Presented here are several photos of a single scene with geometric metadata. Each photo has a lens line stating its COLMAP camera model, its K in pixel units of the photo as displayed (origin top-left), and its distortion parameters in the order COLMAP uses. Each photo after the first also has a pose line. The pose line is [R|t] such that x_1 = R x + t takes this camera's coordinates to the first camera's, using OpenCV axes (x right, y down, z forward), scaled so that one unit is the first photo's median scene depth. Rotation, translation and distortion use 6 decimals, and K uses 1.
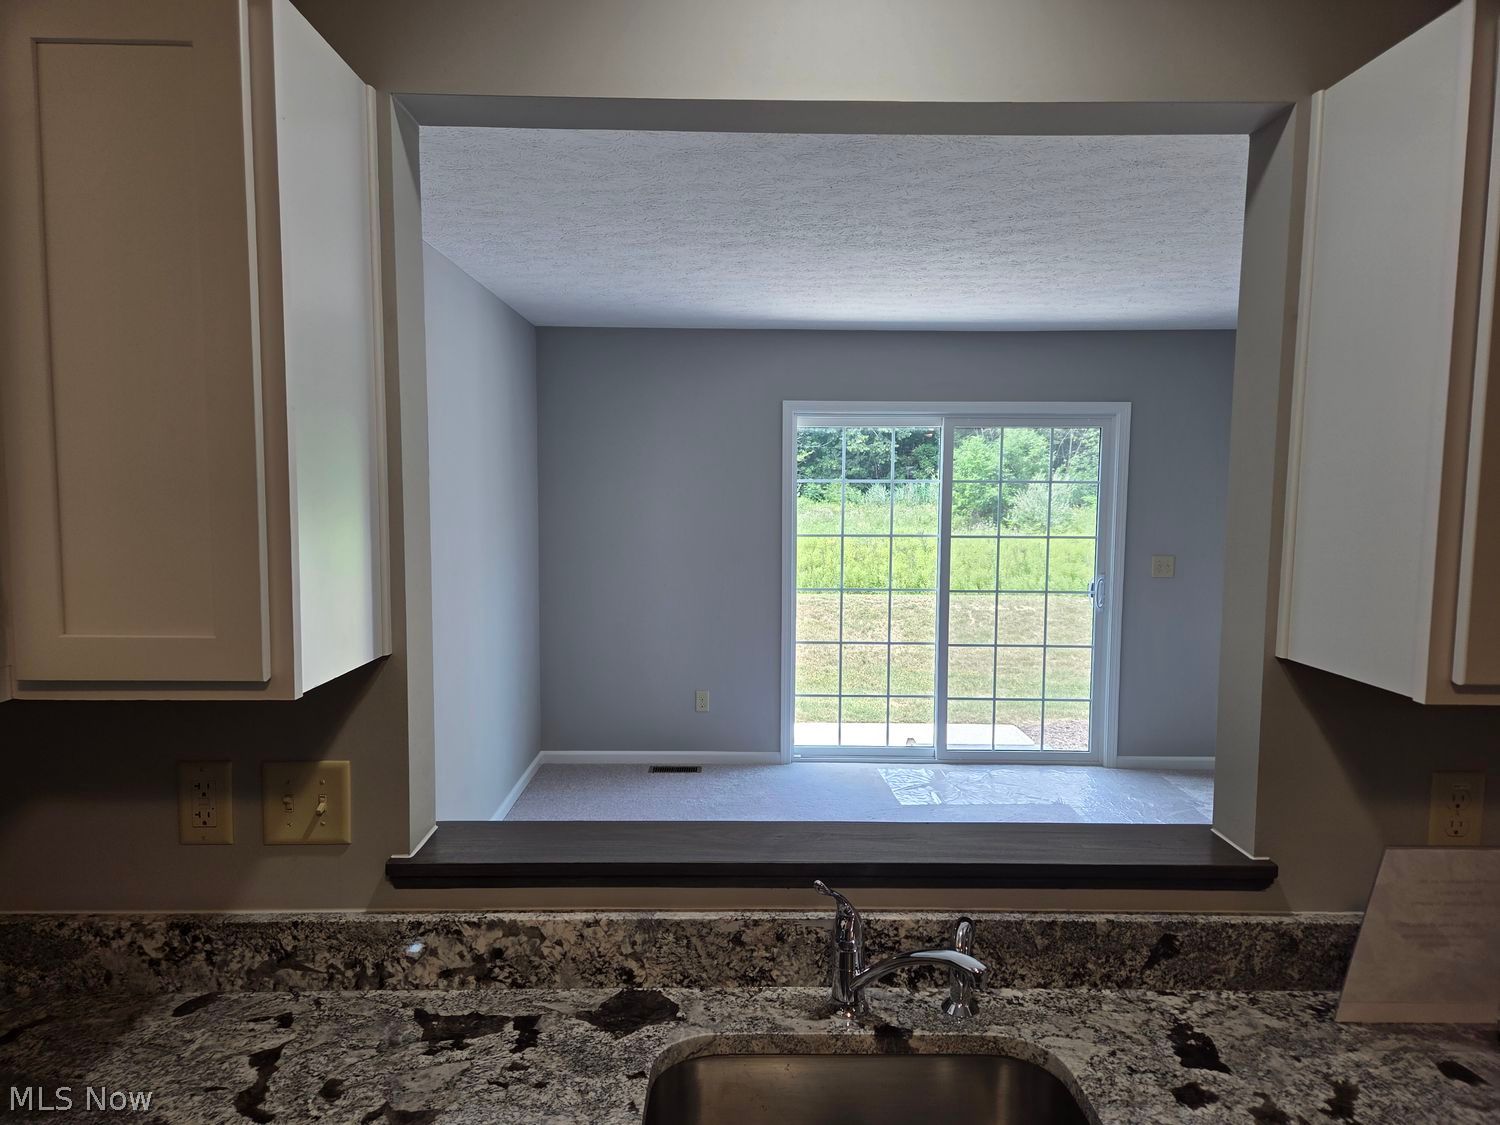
lens RADIAL K [[1004.8, 0, 751.4], [0, 1004.8, 556.6], [0, 0, 1]] dist [0.069470, -0.051674]
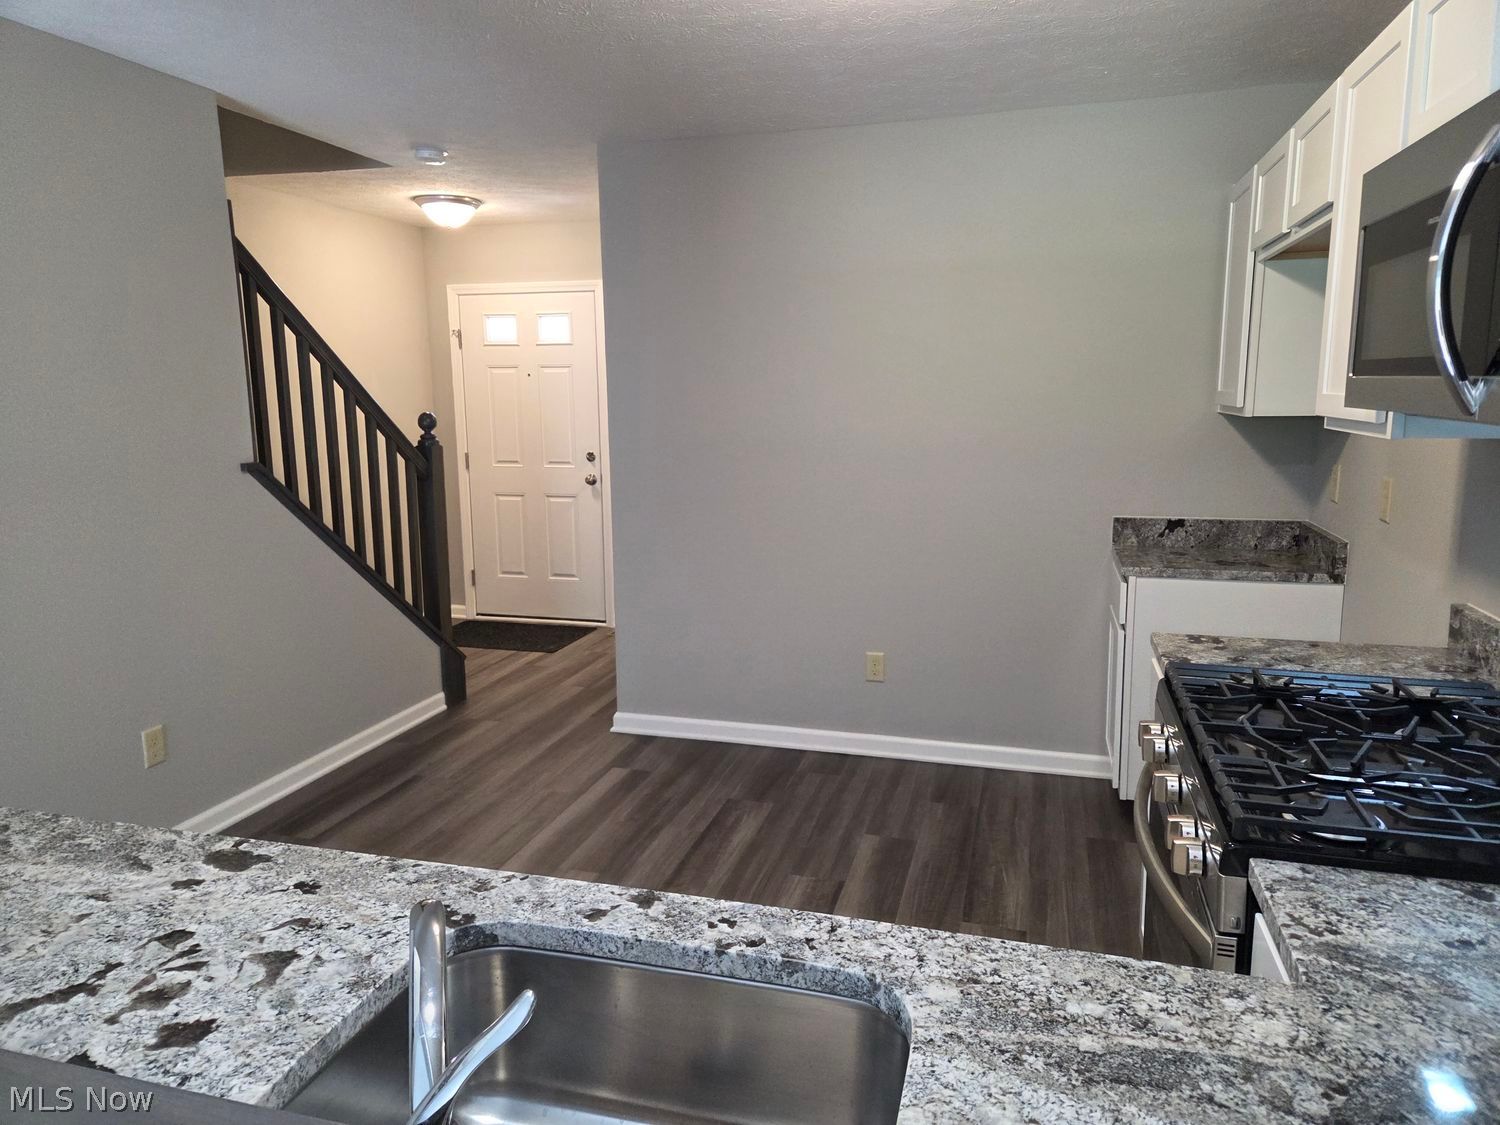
lens RADIAL K [[1004.8, 0, 743.4], [0, 1004.8, 542.9], [0, 0, 1]] dist [0.069470, -0.051674]
pose [[-0.958503, -0.038108, 0.282523, -0.142971], [0.026813, 0.974581, 0.222426, 0.005135], [-0.283818, 0.220771, -0.933117, 1.238647]]
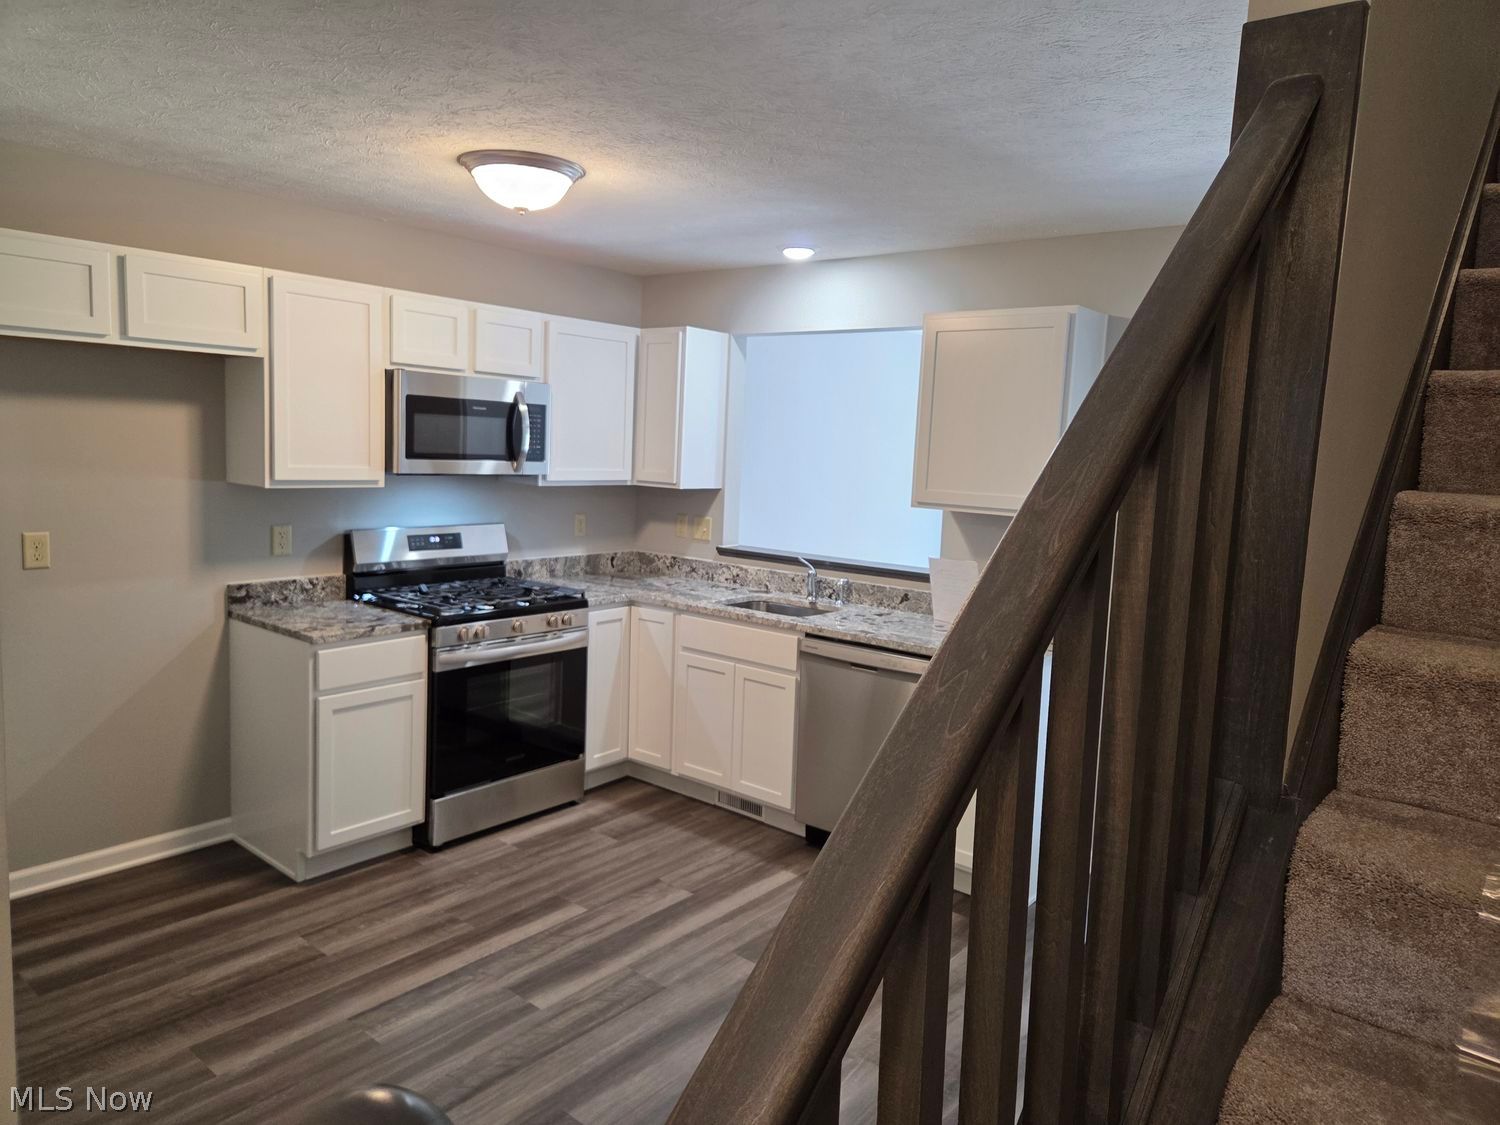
lens RADIAL K [[1004.8, 0, 742.4], [0, 1004.8, 544.6], [0, 0, 1]] dist [0.069470, -0.051674]
pose [[0.767979, 0.093273, -0.633647, 1.889417], [-0.083388, 0.995479, 0.045469, 0.127771], [0.635024, 0.017919, 0.772285, -1.605561]]
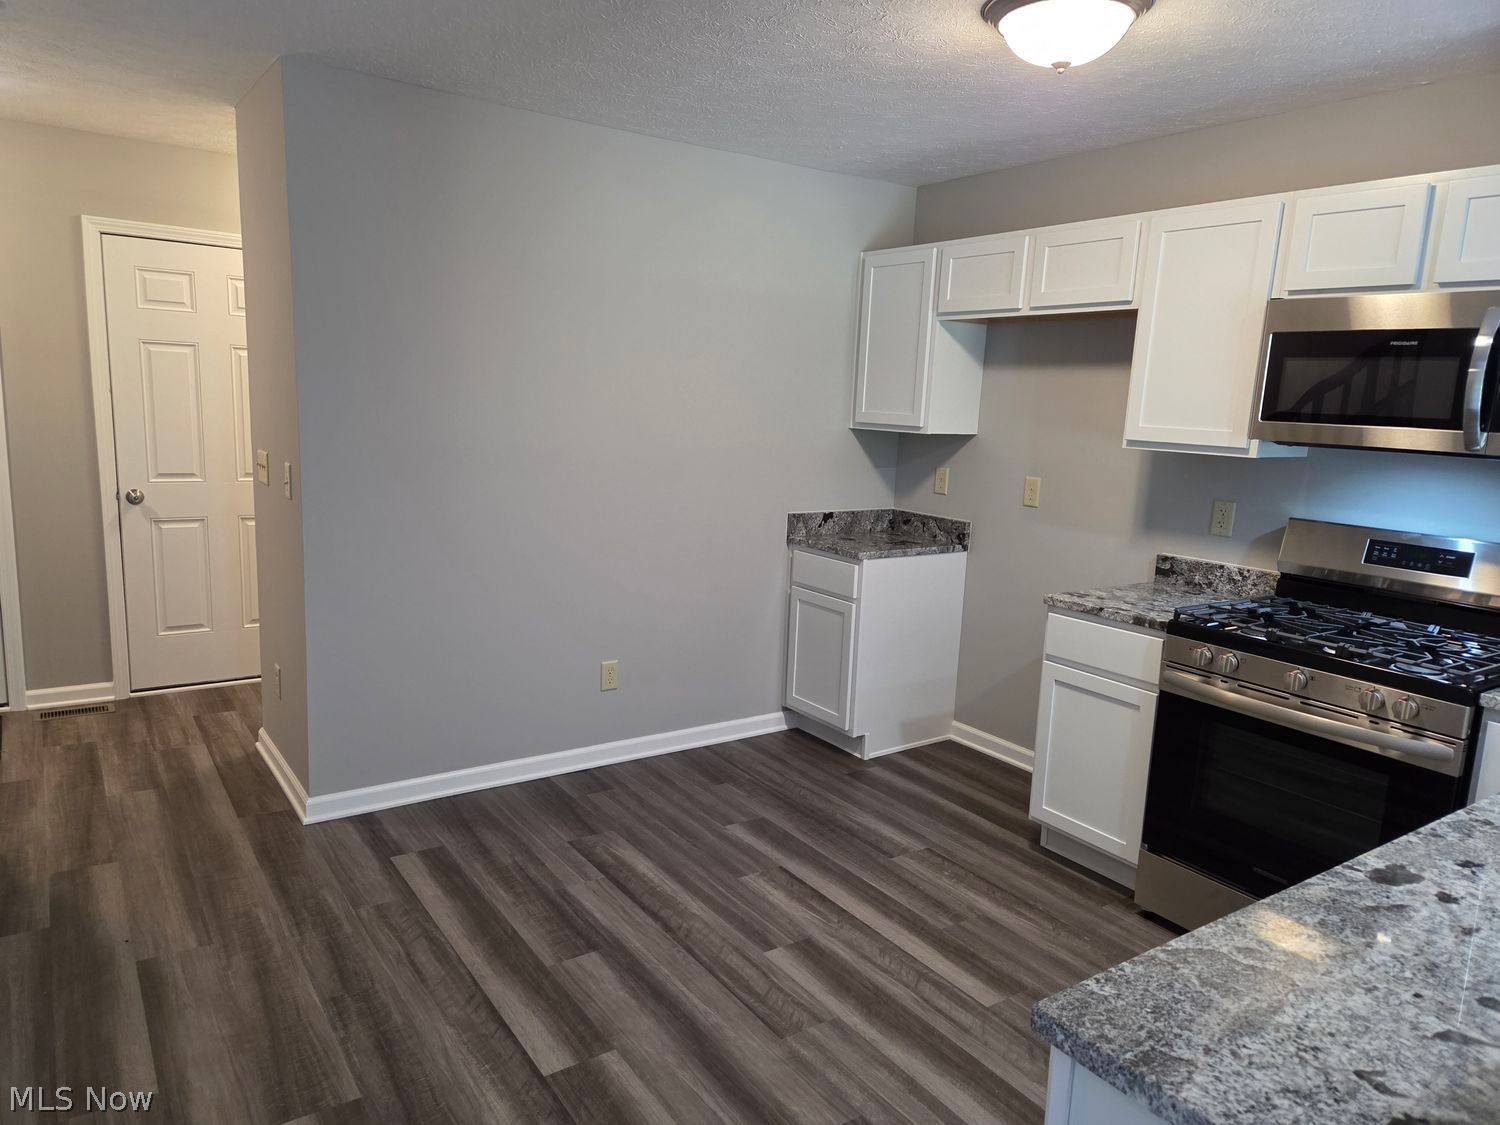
lens RADIAL K [[1004.8, 0, 735.5], [0, 1004.8, 560.9], [0, 0, 1]] dist [0.069470, -0.051674]
pose [[-0.825518, 0.053126, -0.561870, 1.506925], [-0.087900, 0.971308, 0.220985, 0.015147], [0.557488, 0.231815, -0.797163, 0.957281]]
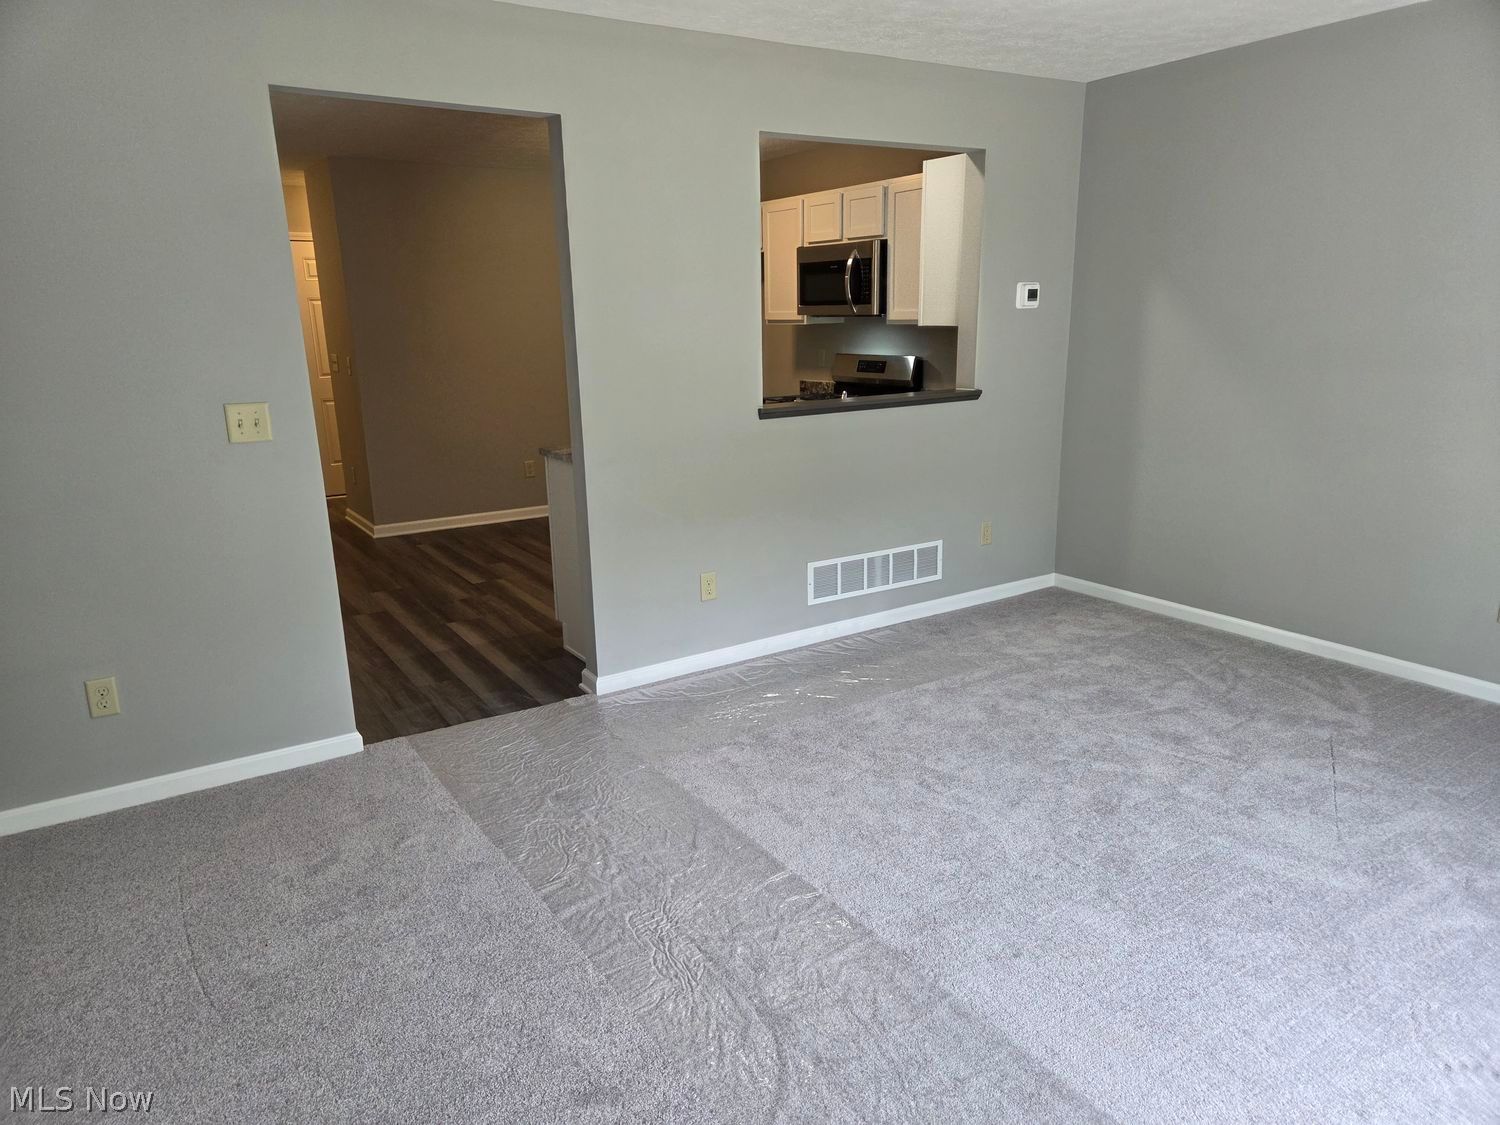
lens RADIAL K [[1004.8, 0, 739.2], [0, 1004.8, 562.4], [0, 0, 1]] dist [0.069470, -0.051674]
pose [[-0.847982, 0.134346, -0.512716, 2.033046], [-0.026142, 0.955564, 0.293621, -0.106985], [0.529380, 0.262389, -0.806789, 3.410514]]
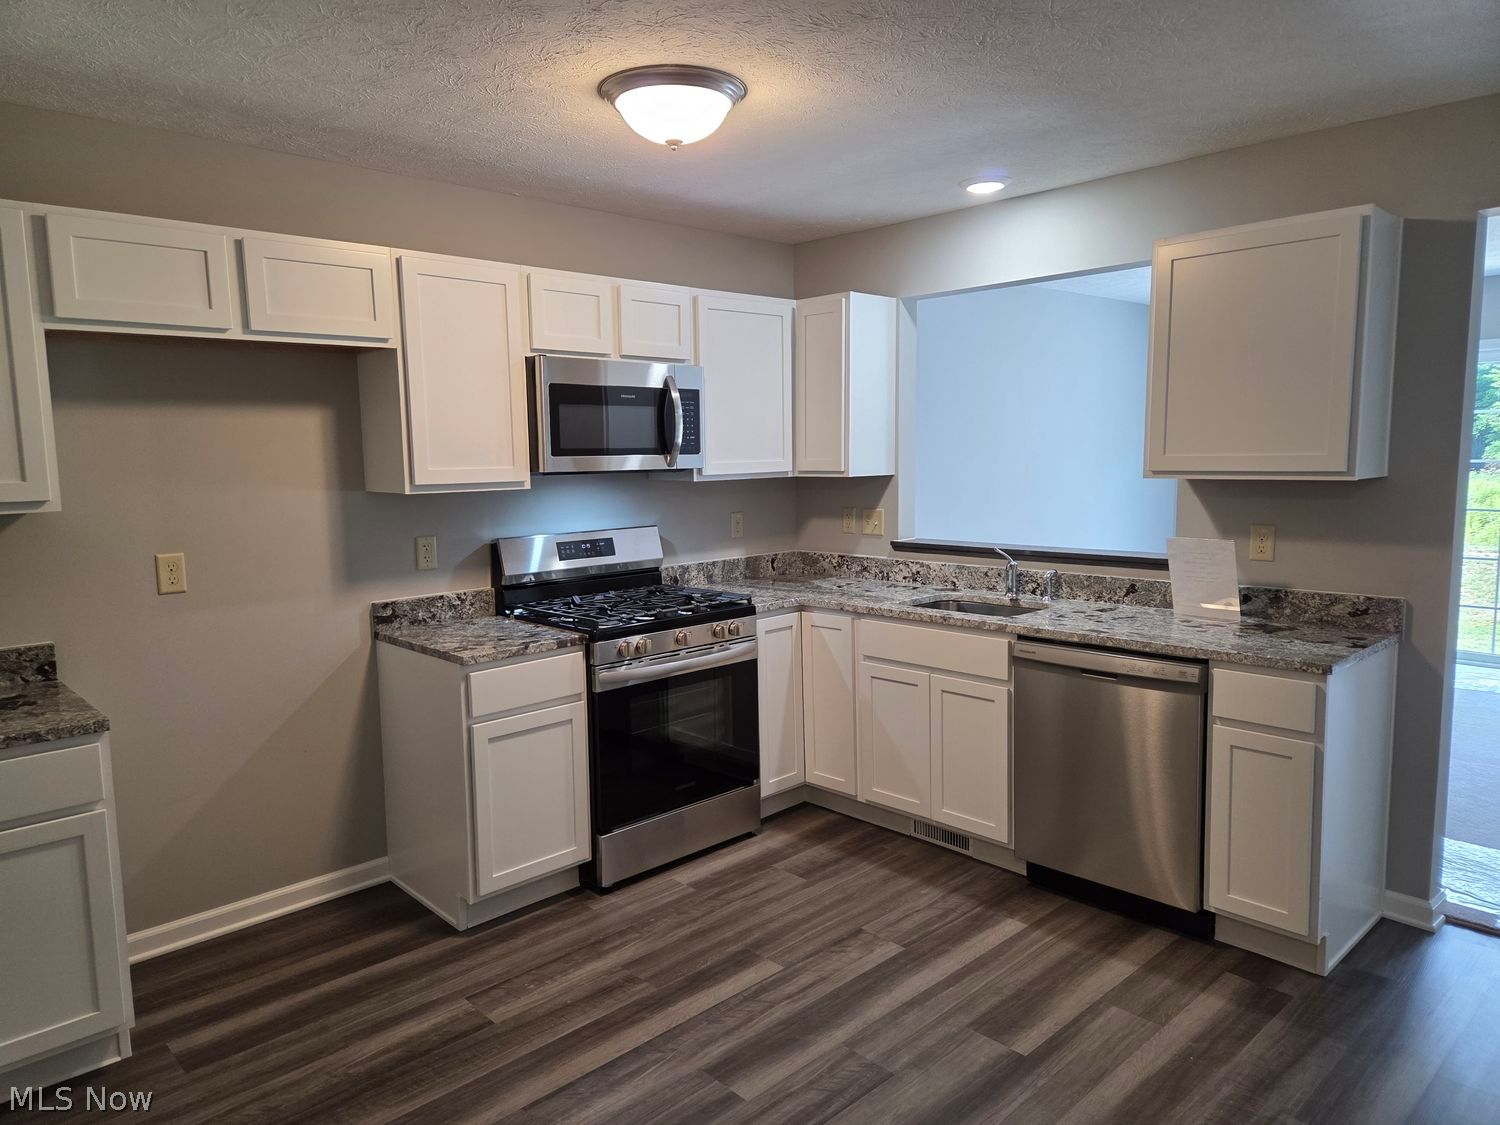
lens RADIAL K [[1004.8, 0, 744.0], [0, 1004.8, 559.5], [0, 0, 1]] dist [0.069470, -0.051674]
pose [[0.684773, 0.065169, -0.725837, 1.553887], [-0.031450, 0.997708, 0.059908, 0.185027], [0.728078, -0.018196, 0.685253, -1.420315]]
